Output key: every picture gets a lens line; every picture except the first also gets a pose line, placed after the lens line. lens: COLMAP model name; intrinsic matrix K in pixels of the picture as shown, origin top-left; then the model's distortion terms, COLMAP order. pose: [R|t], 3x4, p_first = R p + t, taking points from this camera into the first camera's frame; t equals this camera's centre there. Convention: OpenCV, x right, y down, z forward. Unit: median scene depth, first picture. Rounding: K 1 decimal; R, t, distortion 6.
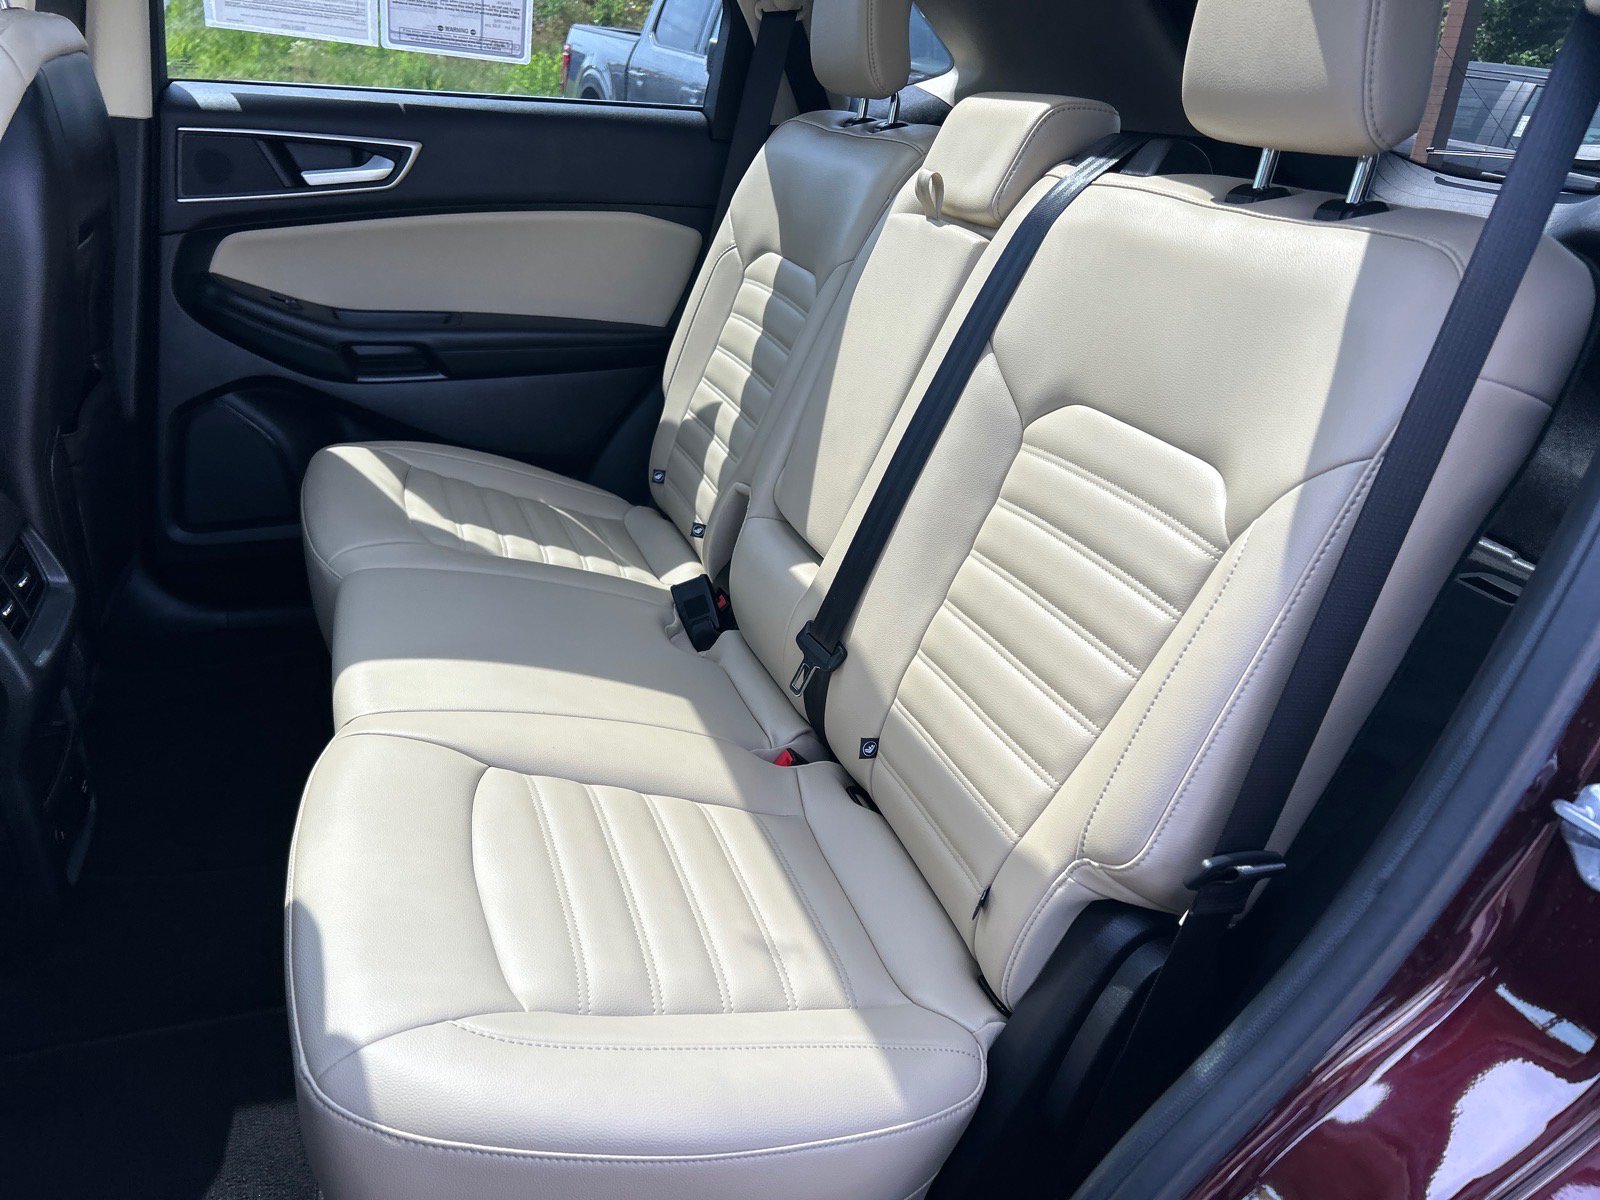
lens RADIAL K [[1220.4, 0, 784.1], [0, 1220.4, 601.7], [0, 0, 1]] dist [0.037891, -0.027956]
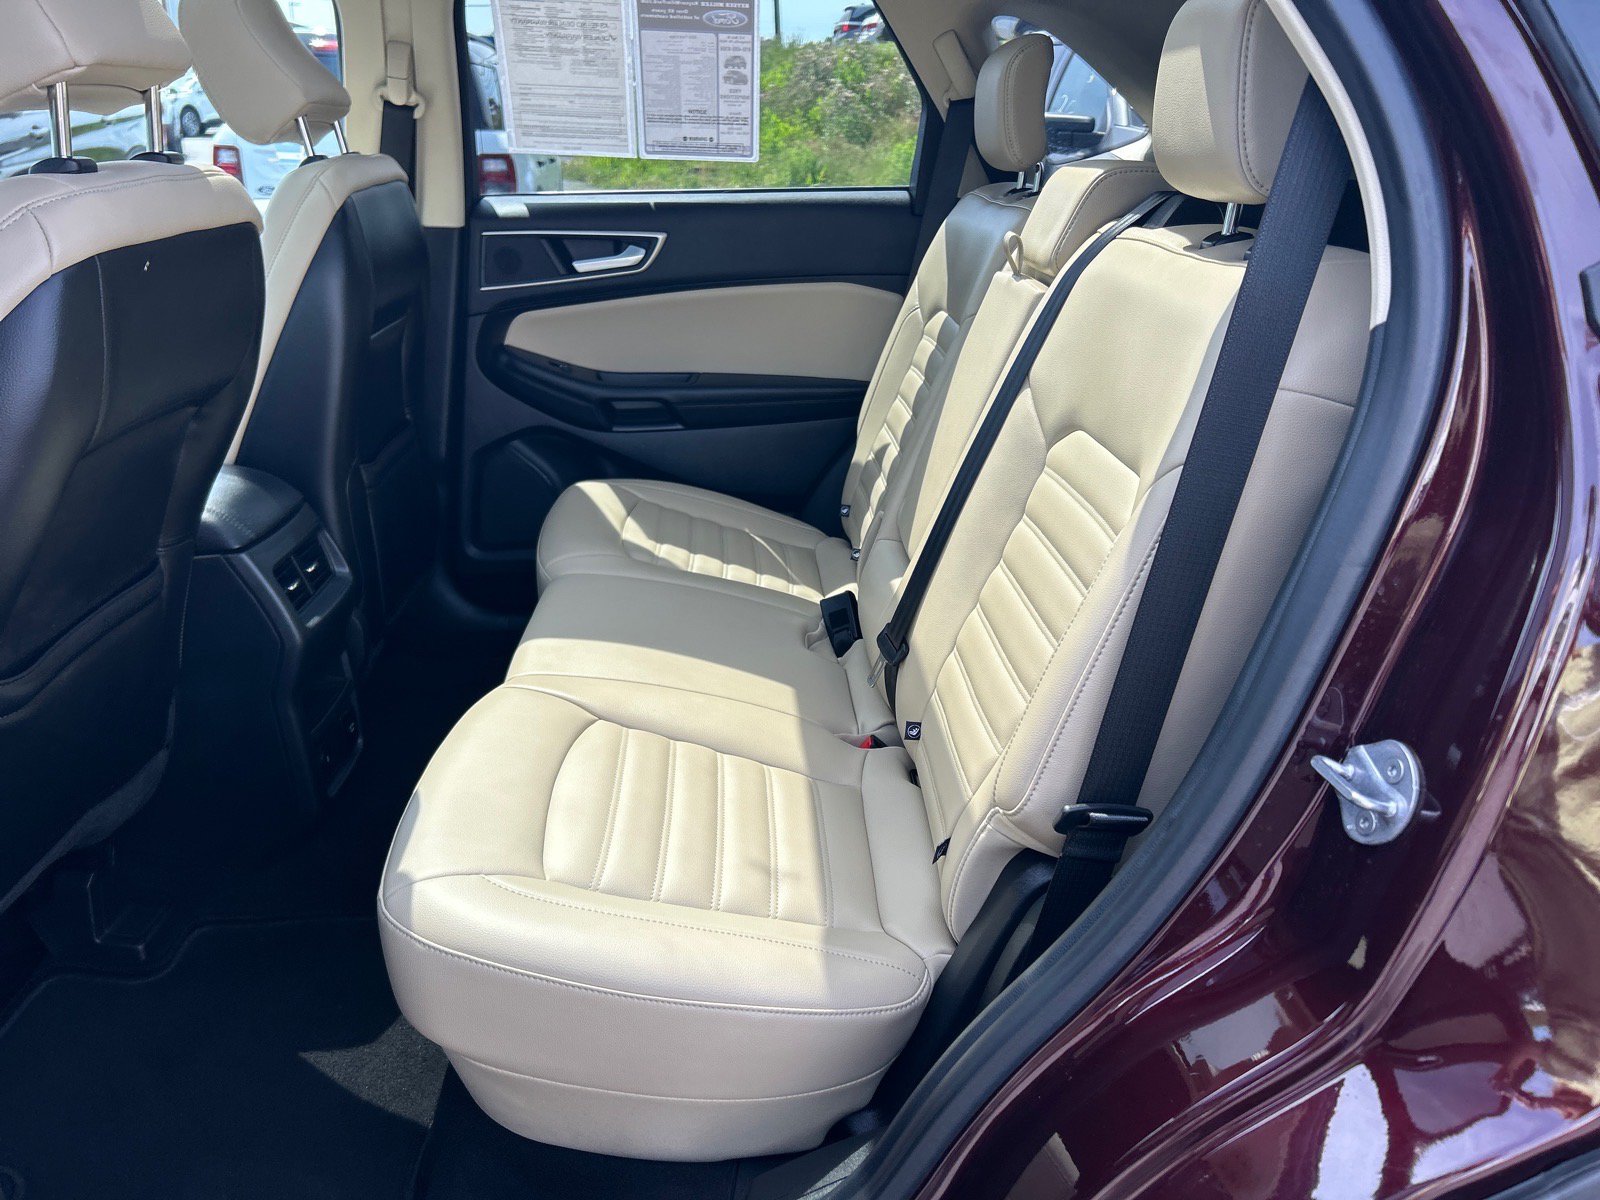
lens RADIAL K [[1231.1, 0, 799.2], [0, 1231.1, 599.9], [0, 0, 1]] dist [0.055641, -0.002386]
pose [[0.953326, 0.032997, -0.300134, 0.218554], [-0.050255, 0.997486, -0.049962, 0.042518], [0.297731, 0.062713, 0.952588, -0.102780]]
